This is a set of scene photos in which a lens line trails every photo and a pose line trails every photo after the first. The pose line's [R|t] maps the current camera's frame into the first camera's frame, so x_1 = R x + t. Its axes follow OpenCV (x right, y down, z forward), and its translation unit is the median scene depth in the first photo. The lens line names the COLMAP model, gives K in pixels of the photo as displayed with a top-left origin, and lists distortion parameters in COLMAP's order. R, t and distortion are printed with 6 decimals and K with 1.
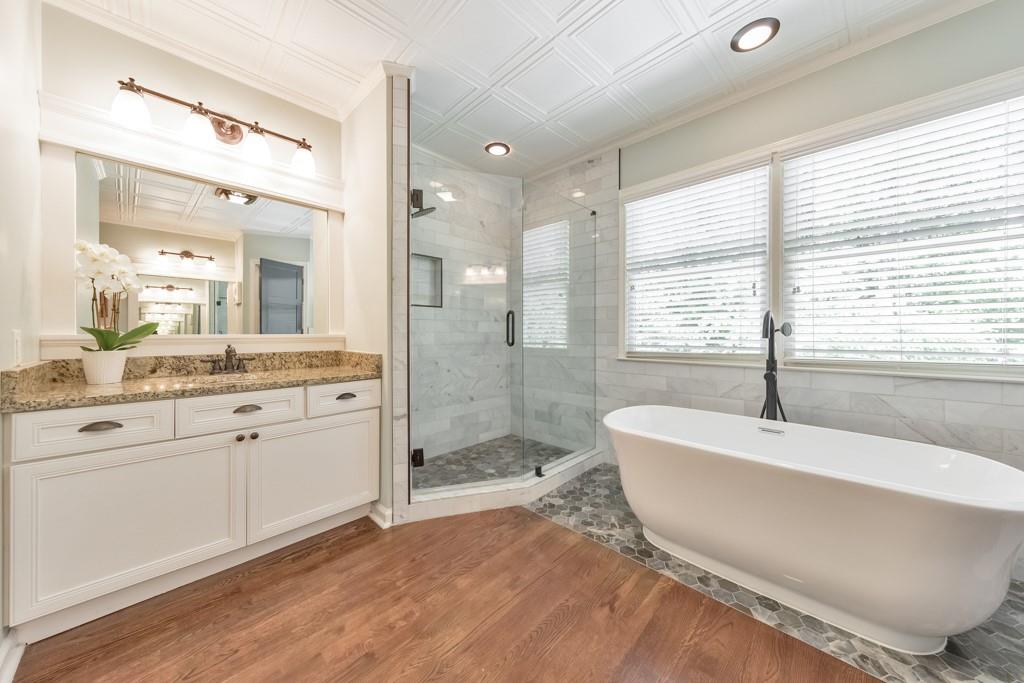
lens RADIAL K [[353.1, 0, 509.6], [0, 353.1, 333.2], [0, 0, 1]] dist [0.001372, -0.000032]
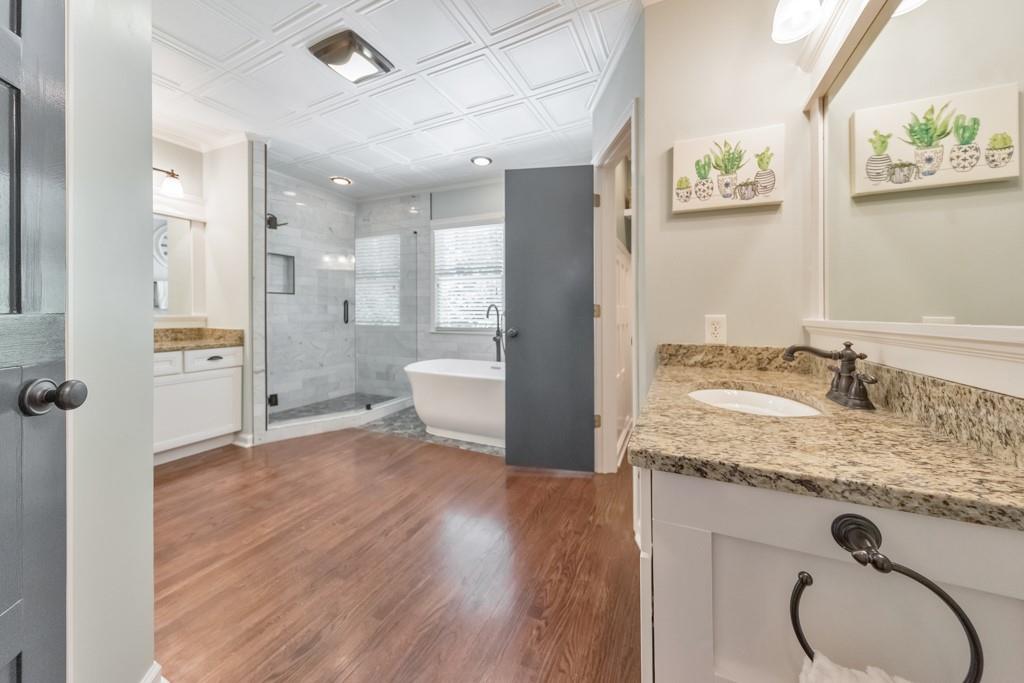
lens RADIAL K [[347.0, 0, 517.1], [0, 347.0, 317.3], [0, 0, 1]] dist [0.002063, 0.000071]
pose [[0.933323, 0.002239, 0.359032, 0.142205], [-0.006739, 0.999914, 0.011284, -0.010963], [-0.358976, -0.012952, 0.933257, -0.604107]]
